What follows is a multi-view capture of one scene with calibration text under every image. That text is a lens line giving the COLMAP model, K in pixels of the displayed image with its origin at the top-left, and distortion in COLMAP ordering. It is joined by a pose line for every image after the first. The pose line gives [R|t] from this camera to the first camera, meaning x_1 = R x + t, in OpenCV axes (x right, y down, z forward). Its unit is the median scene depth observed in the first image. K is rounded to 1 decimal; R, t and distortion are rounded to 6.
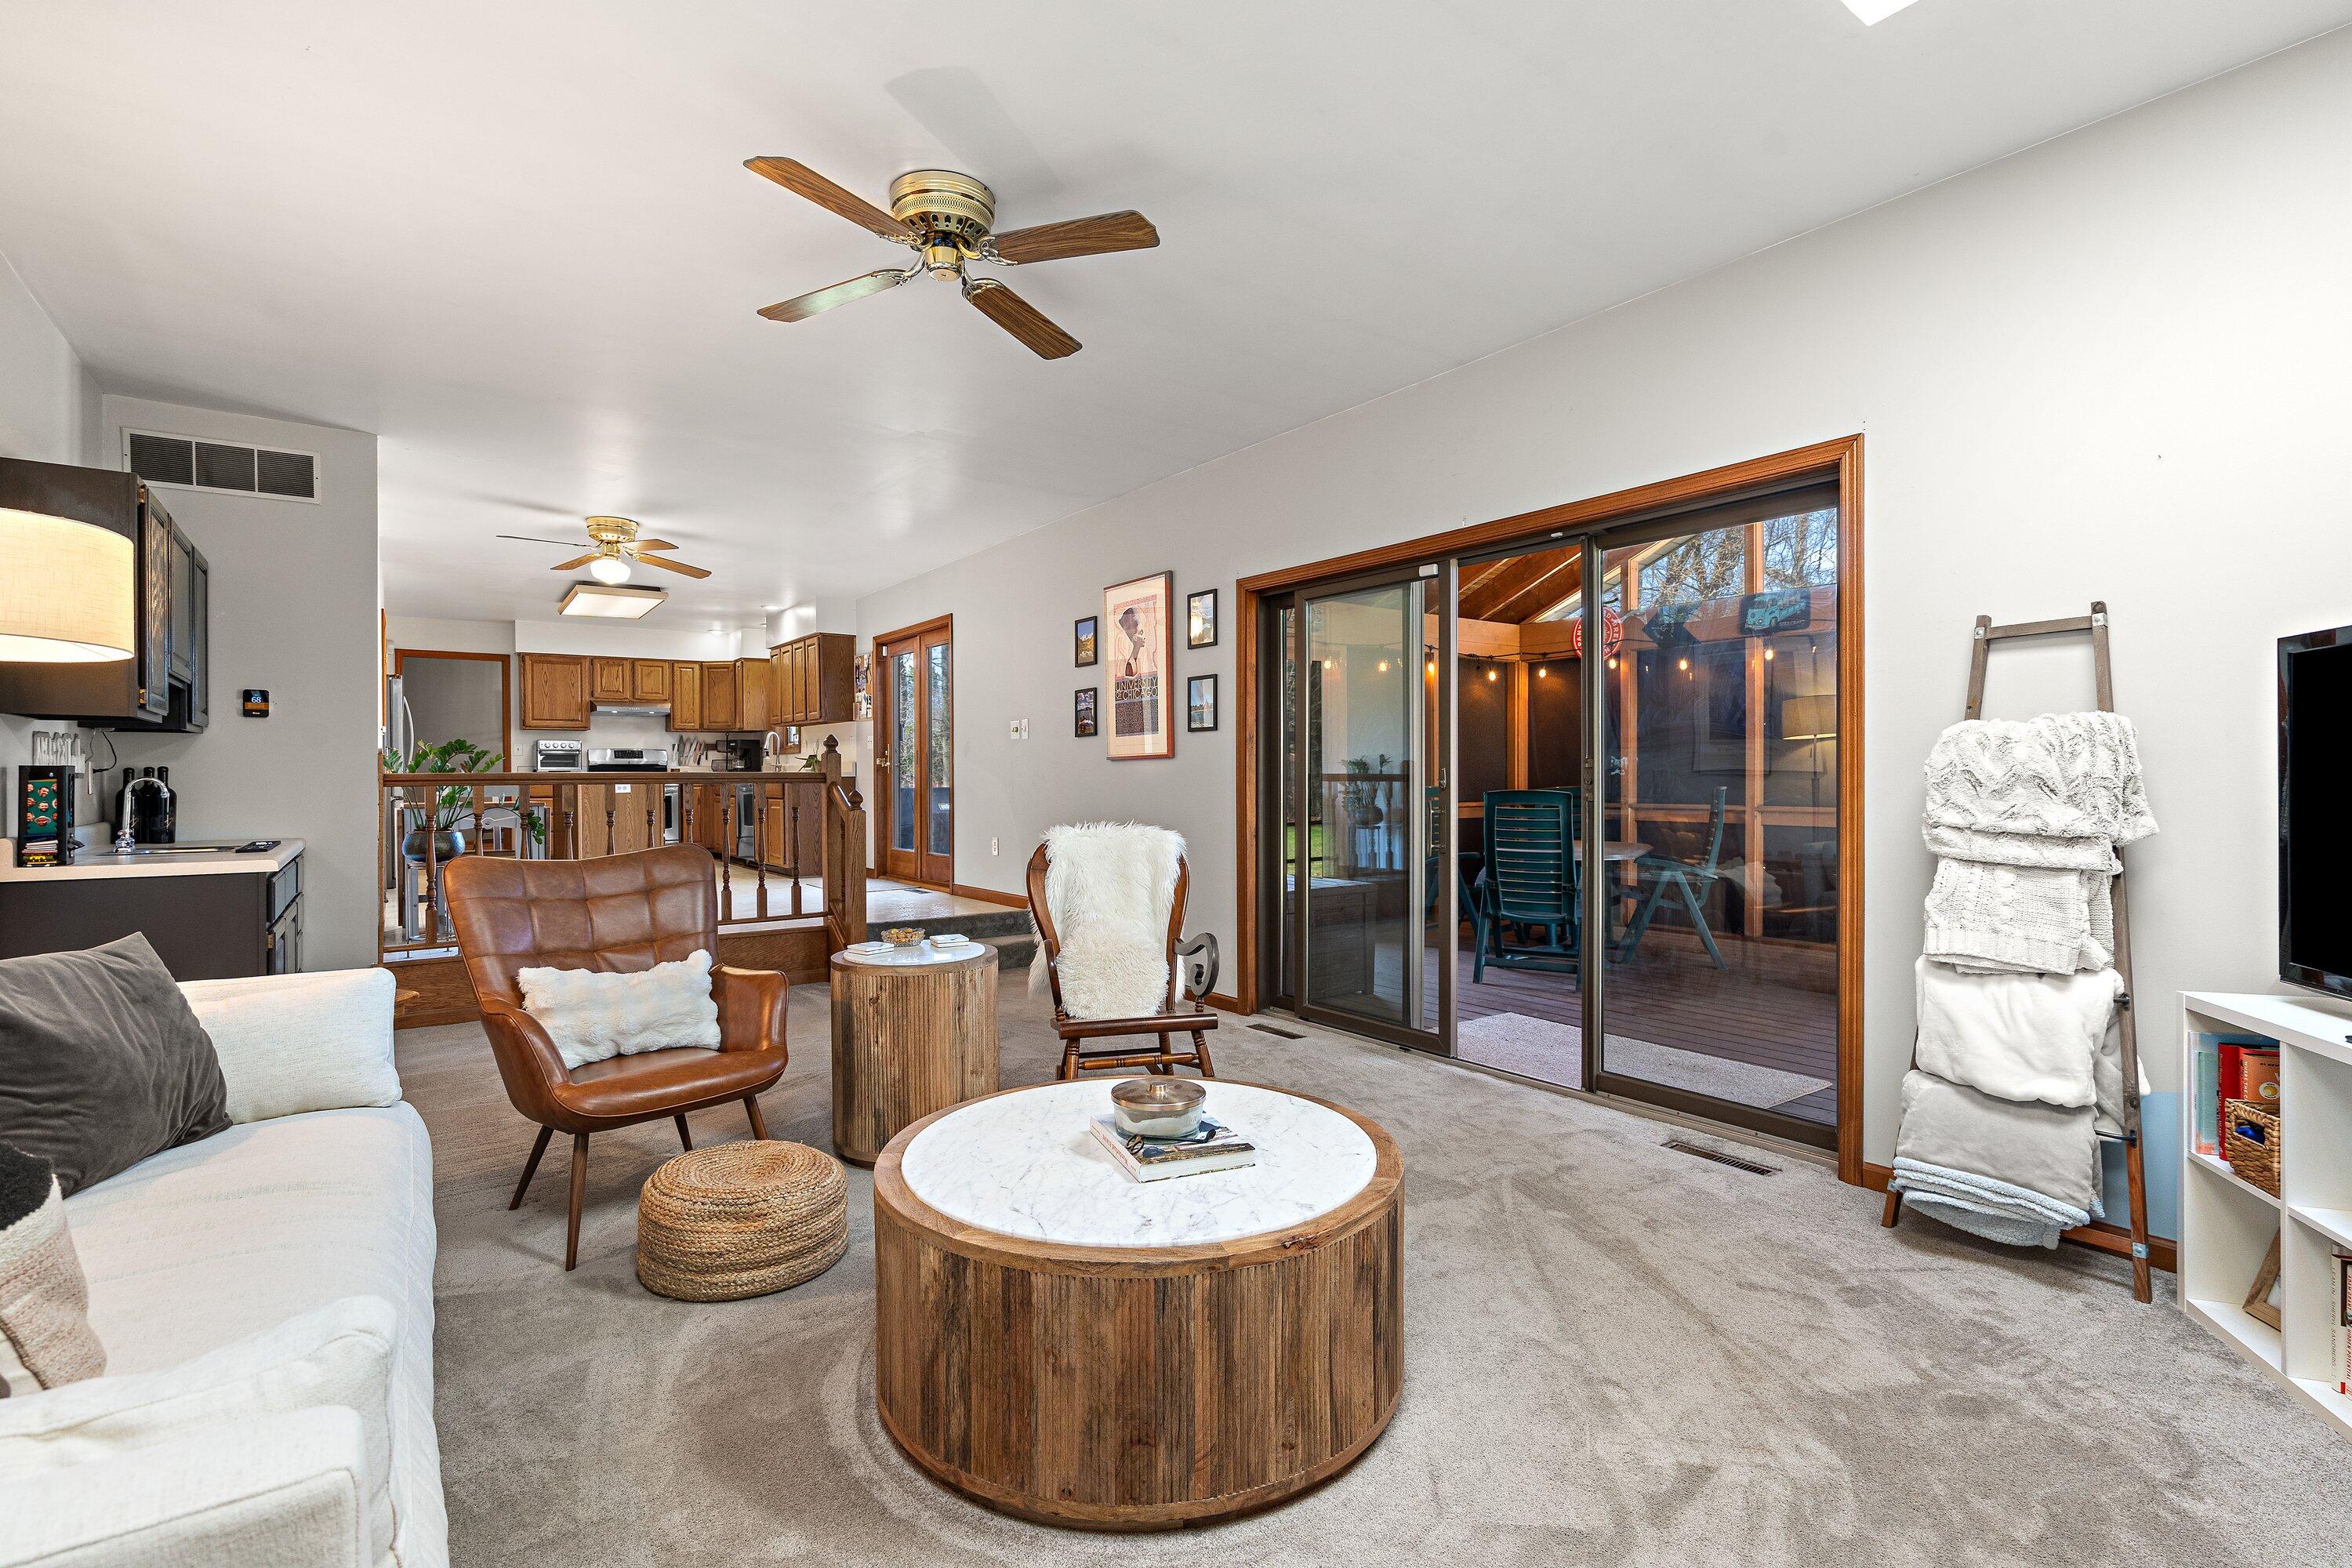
lens RADIAL K [[1084.9, 0, 1189.8], [0, 1084.9, 784.5], [0, 0, 1]] dist [-0.002725, 0.001382]
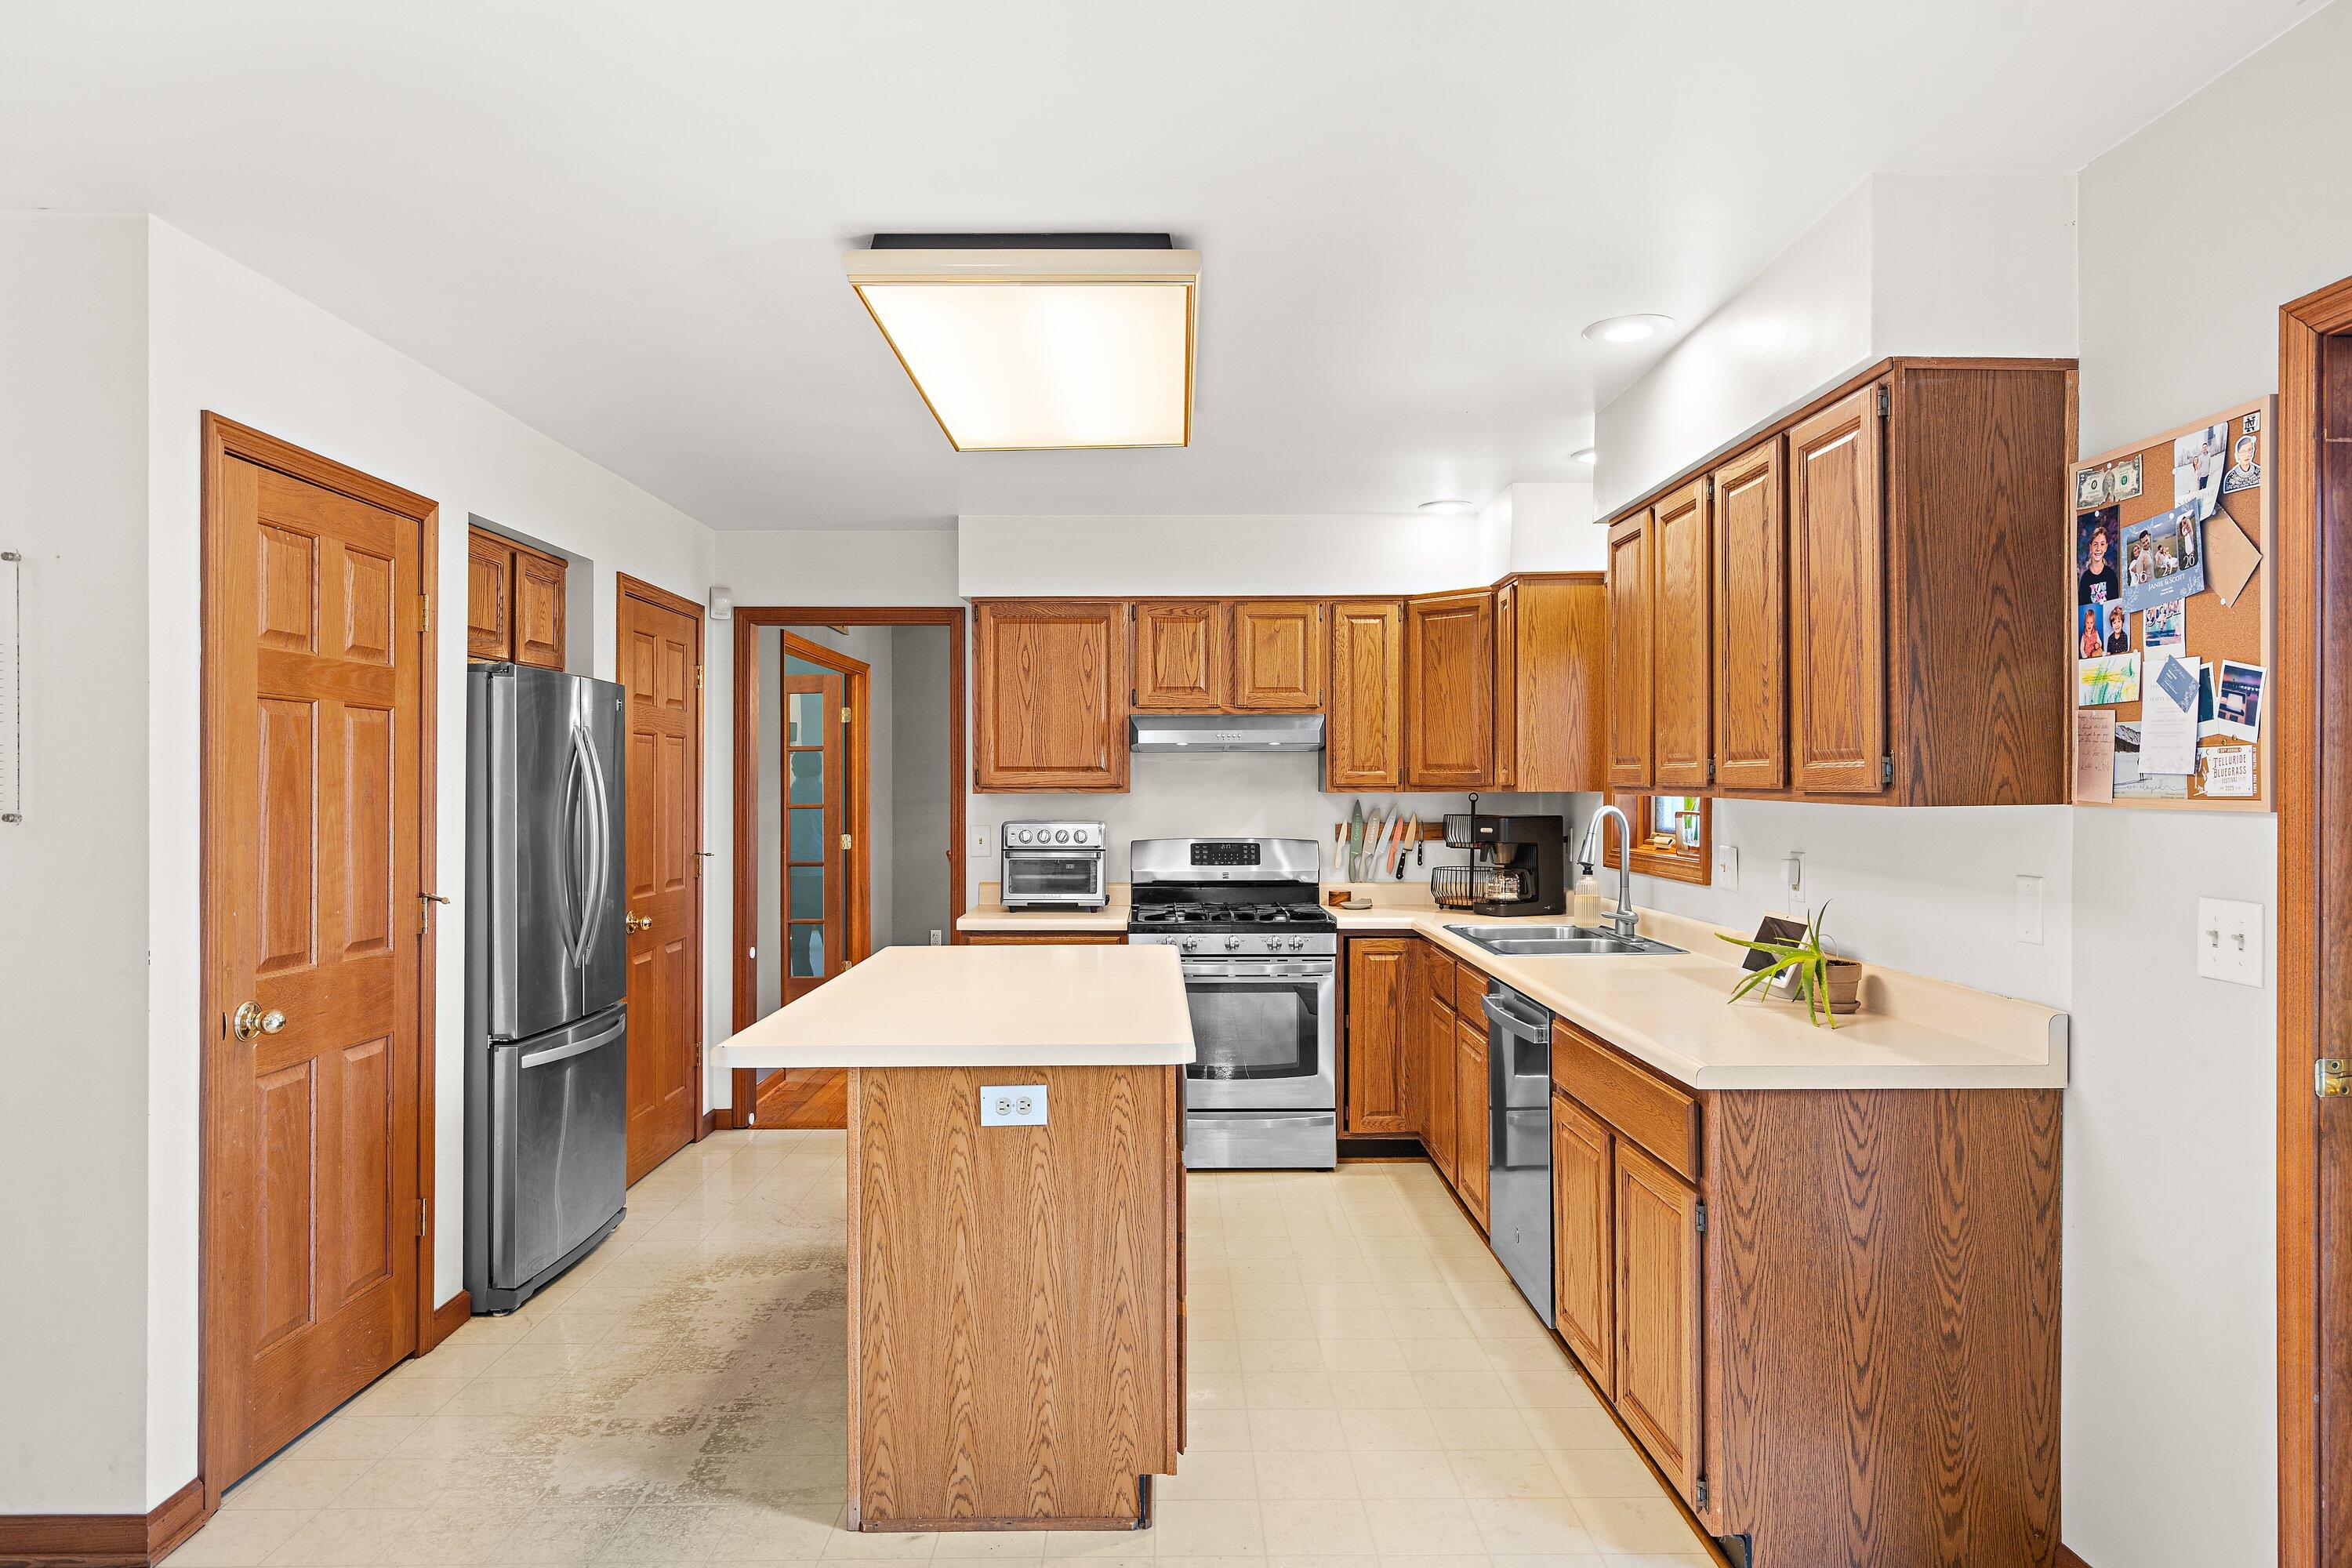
lens RADIAL K [[1408.6, 0, 1175.5], [0, 1408.6, 784.7], [0, 0, 1]] dist [-0.003330, 0.000815]
pose [[0.808576, 0.005747, -0.588364, -0.247088], [-0.009148, 0.999954, -0.002805, -0.050974], [0.588321, 0.007650, 0.808592, 0.601041]]
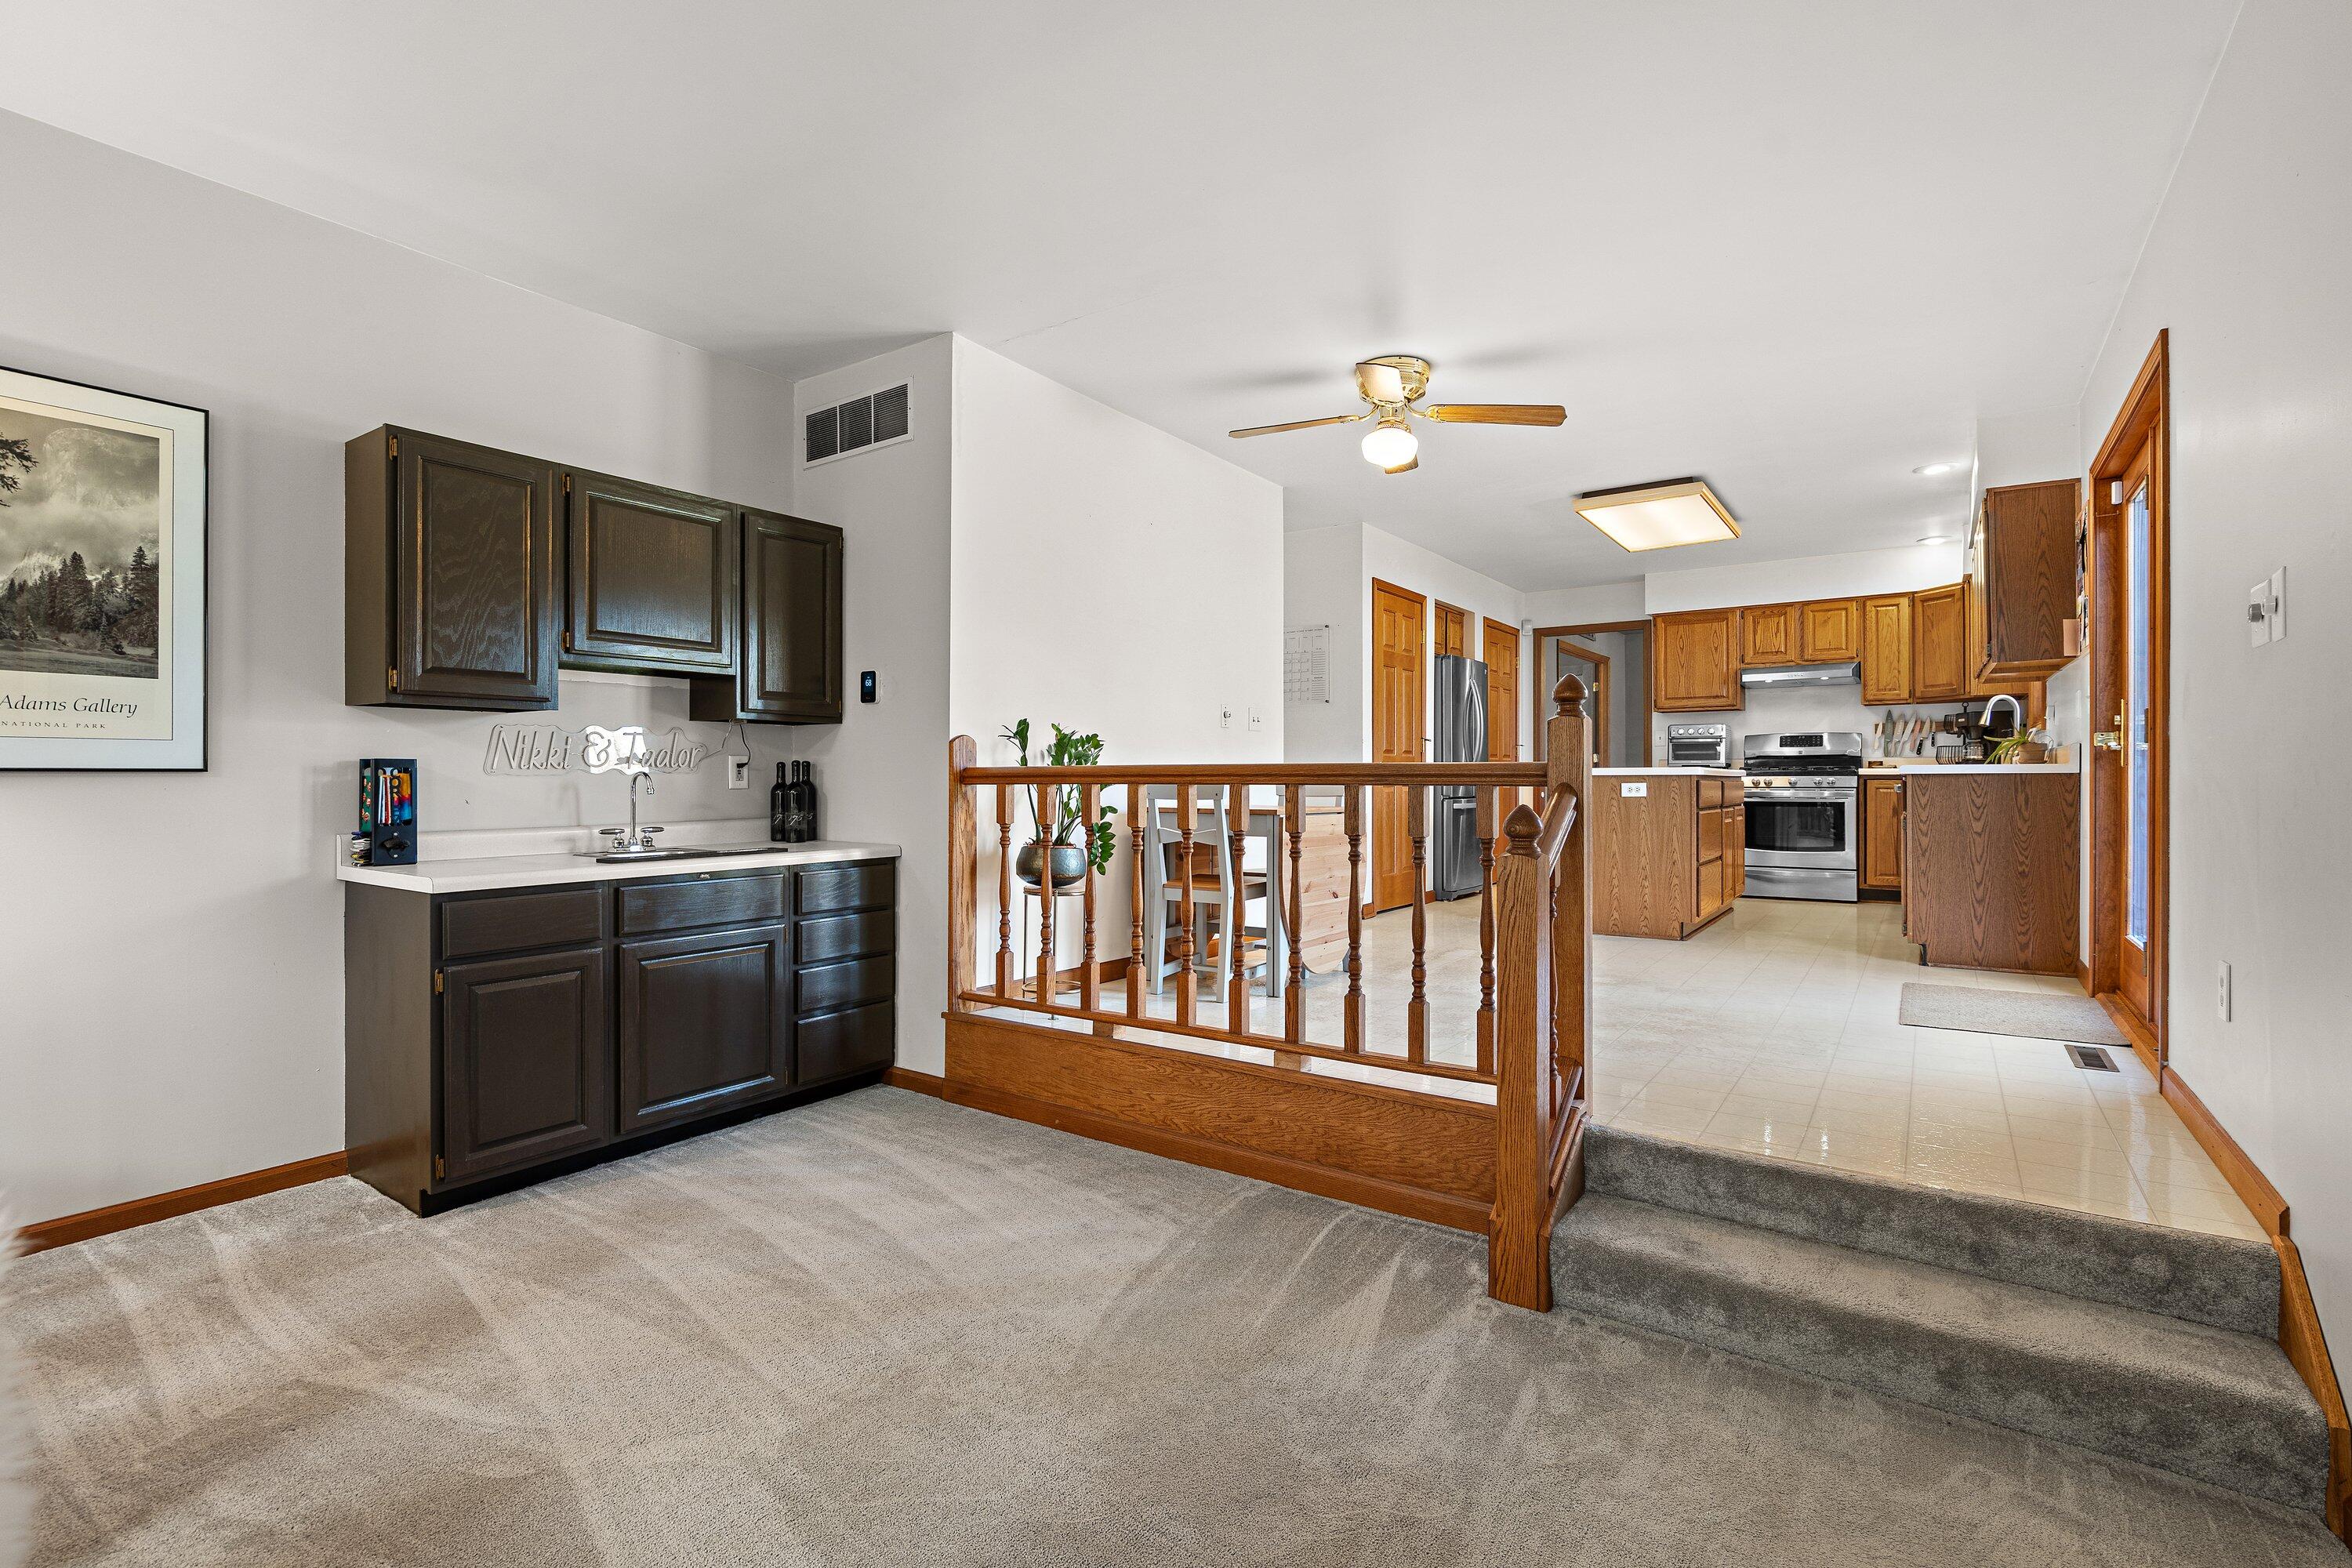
lens RADIAL K [[1084.9, 0, 1173.0], [0, 1084.9, 776.4], [0, 0, 1]] dist [-0.002725, 0.001382]
pose [[0.314477, 0.004728, -0.949253, 0.016327], [-0.008667, 0.999960, 0.002109, -0.003172], [0.949226, 0.007564, 0.314505, 0.403123]]
